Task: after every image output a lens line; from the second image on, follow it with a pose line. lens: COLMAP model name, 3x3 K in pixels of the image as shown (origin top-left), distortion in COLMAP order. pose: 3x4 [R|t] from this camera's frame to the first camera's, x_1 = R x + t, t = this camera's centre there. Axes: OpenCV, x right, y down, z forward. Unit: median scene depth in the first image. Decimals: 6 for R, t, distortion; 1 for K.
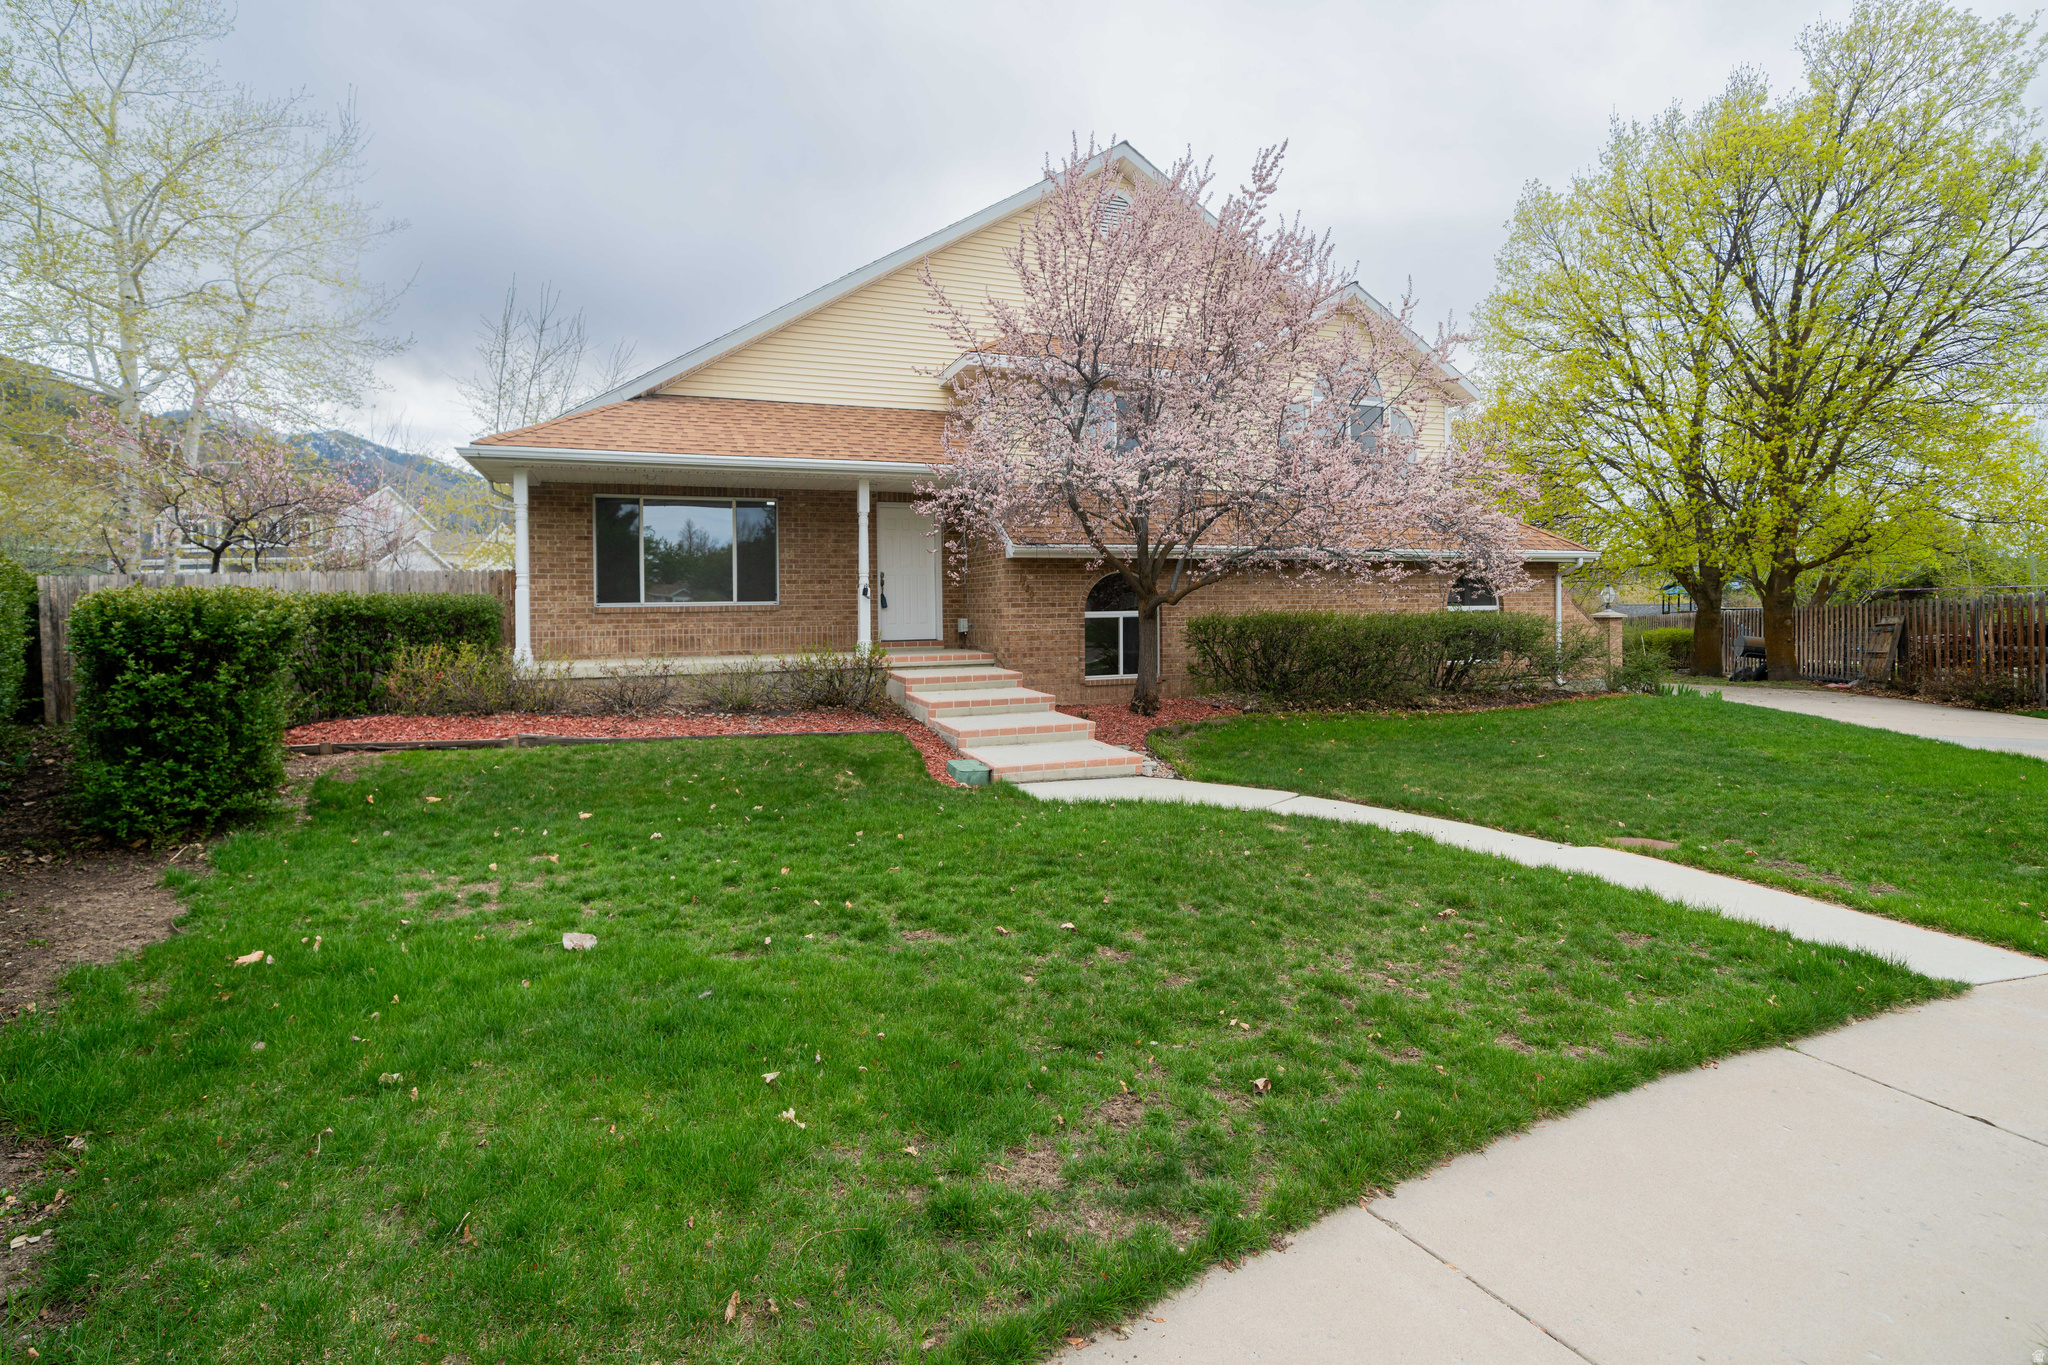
lens RADIAL K [[934.9, 0, 1021.0], [0, 934.9, 619.2], [0, 0, 1]] dist [0.000898, 0.000791]
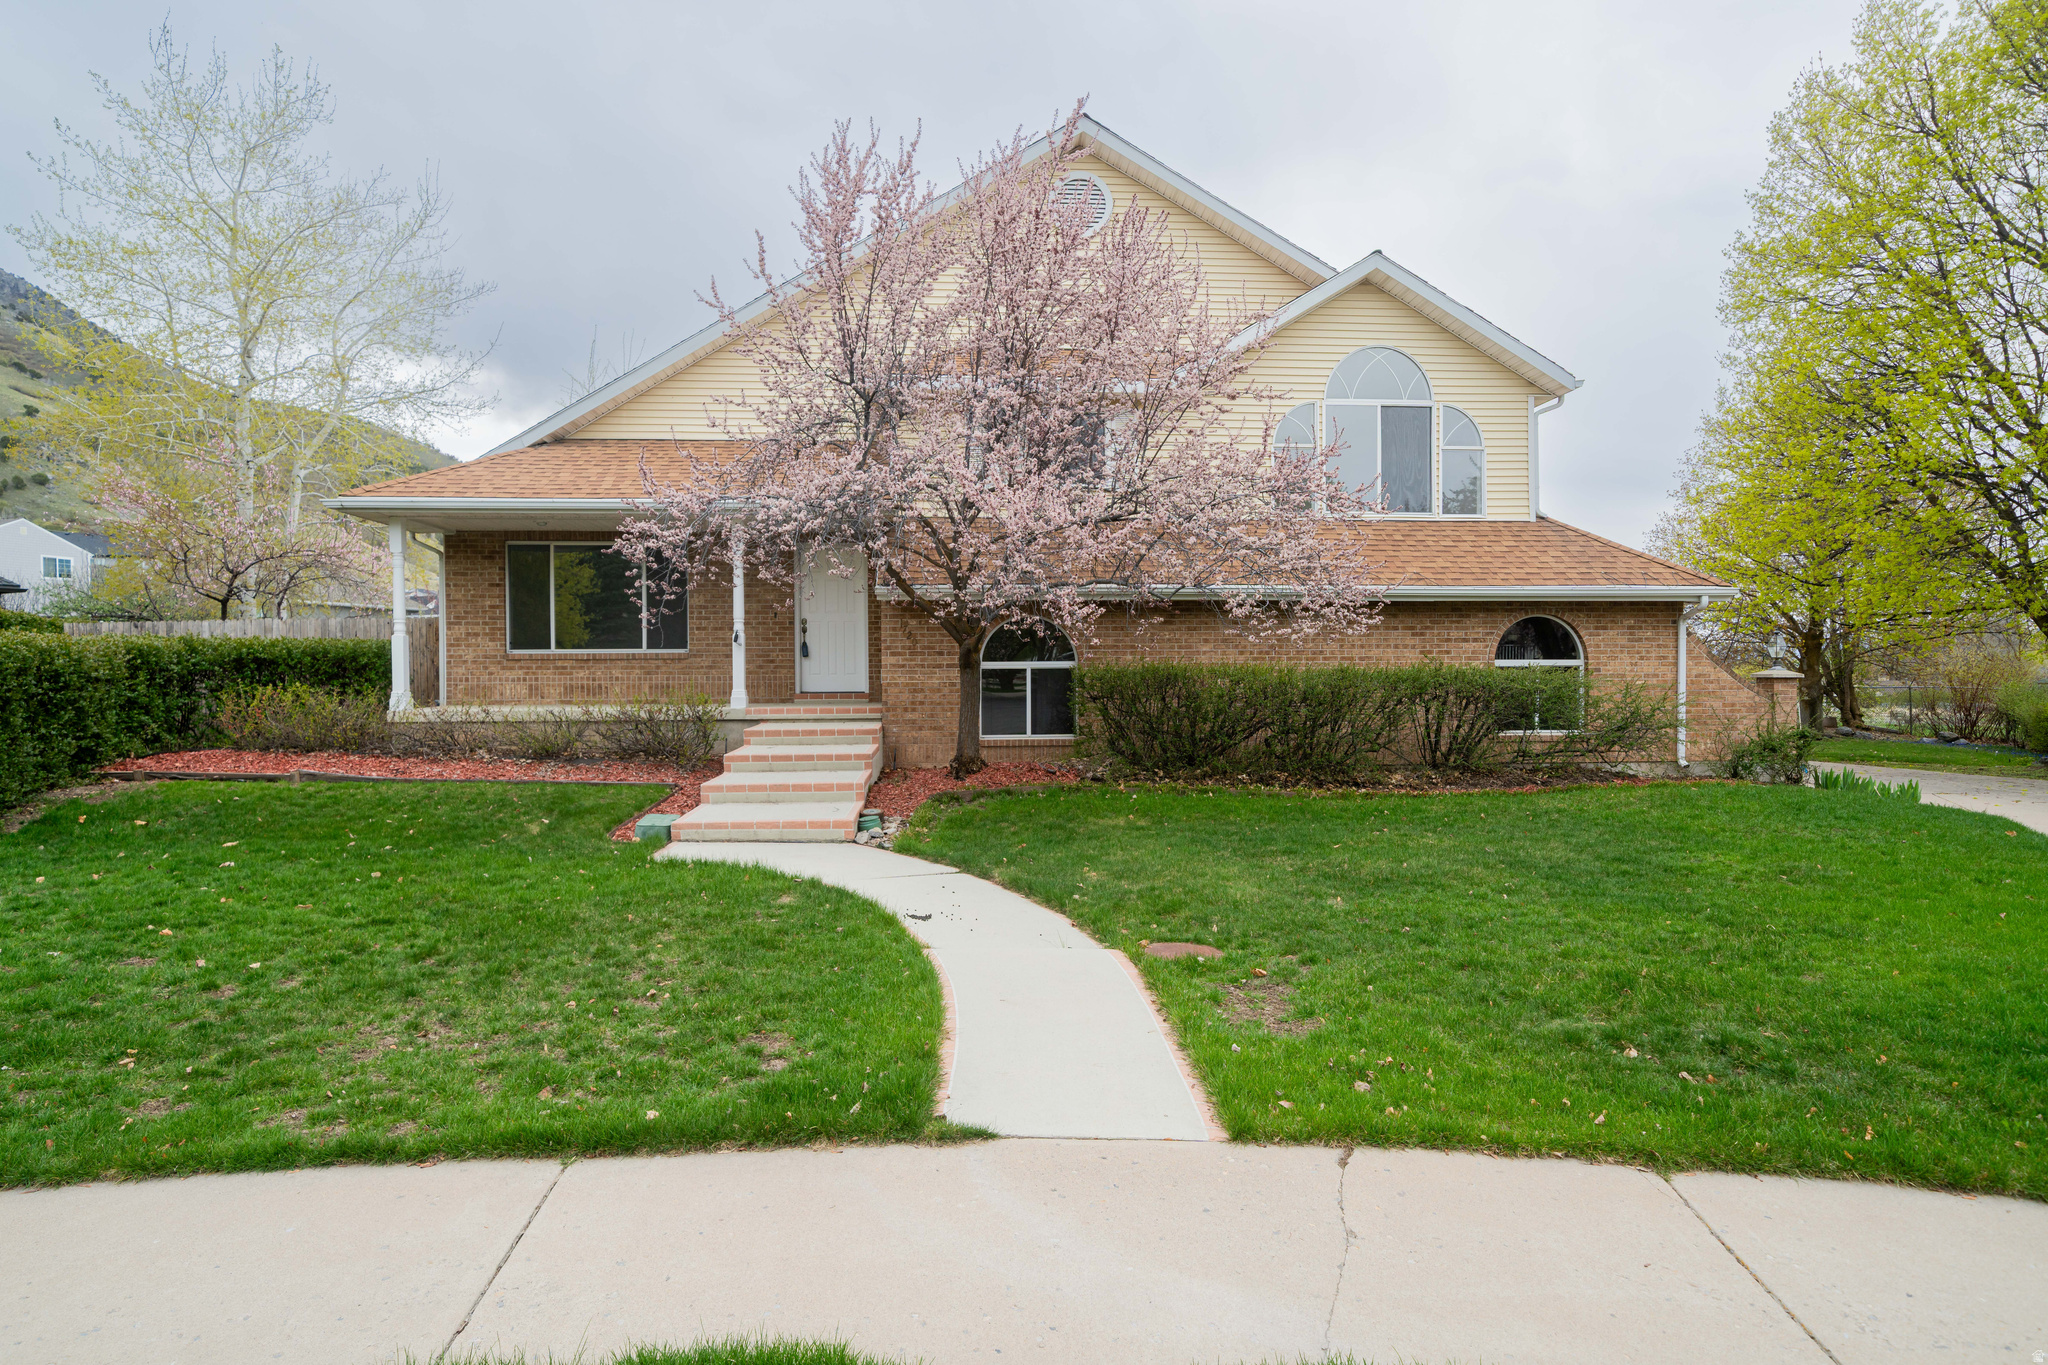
lens RADIAL K [[1066.4, 0, 1024.0], [0, 1066.4, 682.5], [0, 0, 1]] dist [0.011605, -0.000269]
pose [[0.956460, 0.012687, -0.291589, 0.415164], [-0.011881, 0.999919, 0.004536, 0.006534], [0.291623, -0.000874, 0.956533, 0.058510]]
